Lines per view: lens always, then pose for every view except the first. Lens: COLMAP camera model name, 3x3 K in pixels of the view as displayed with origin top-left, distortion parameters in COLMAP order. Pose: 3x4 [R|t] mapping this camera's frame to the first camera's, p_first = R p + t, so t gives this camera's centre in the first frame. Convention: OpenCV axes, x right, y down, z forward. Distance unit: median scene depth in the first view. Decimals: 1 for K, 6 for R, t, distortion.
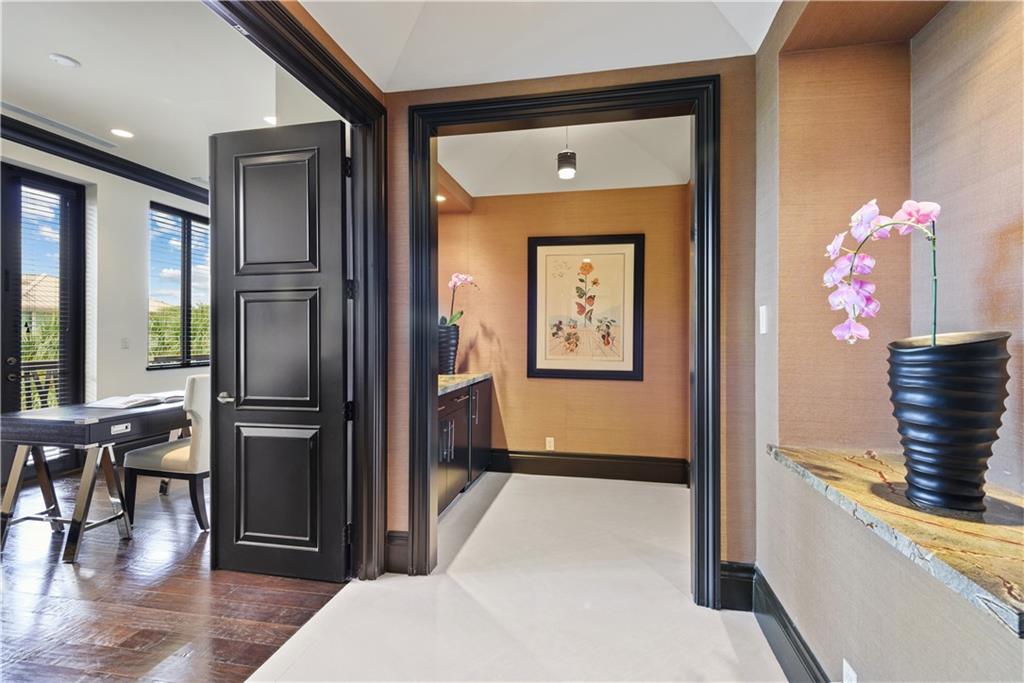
lens RADIAL K [[469.0, 0, 514.0], [0, 469.0, 336.3], [0, 0, 1]] dist [0.005270, -0.000206]
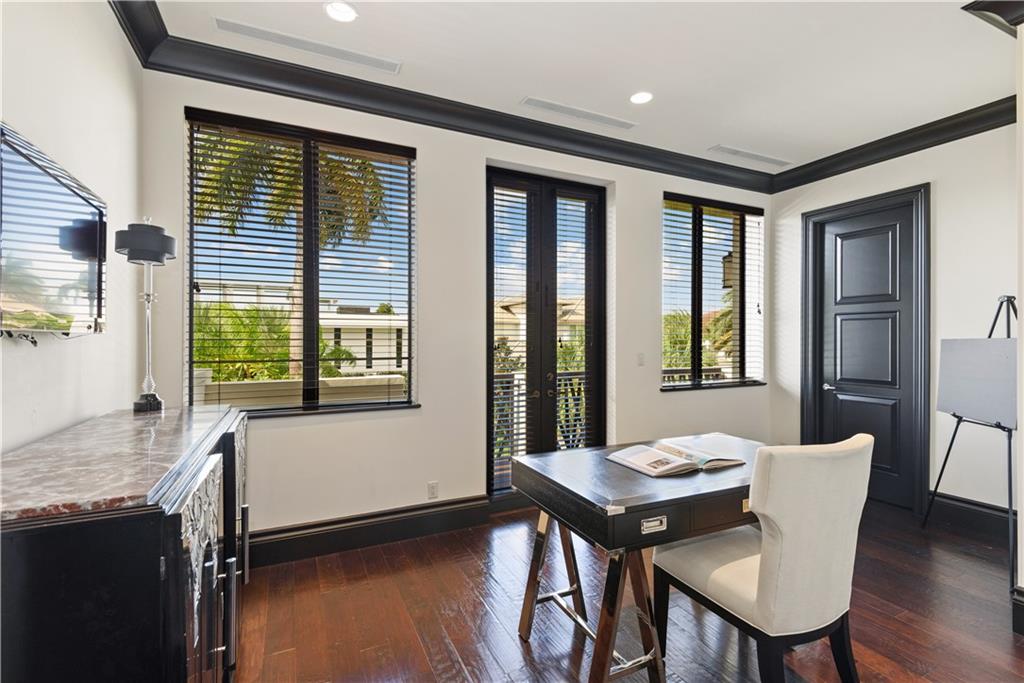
lens RADIAL K [[469.0, 0, 513.2], [0, 469.0, 339.4], [0, 0, 1]] dist [0.005270, -0.000206]
pose [[0.598522, -0.001010, -0.801106, -0.305448], [0.001360, 0.999999, -0.000245, -0.023747], [0.801105, -0.000943, 0.598523, 0.330011]]
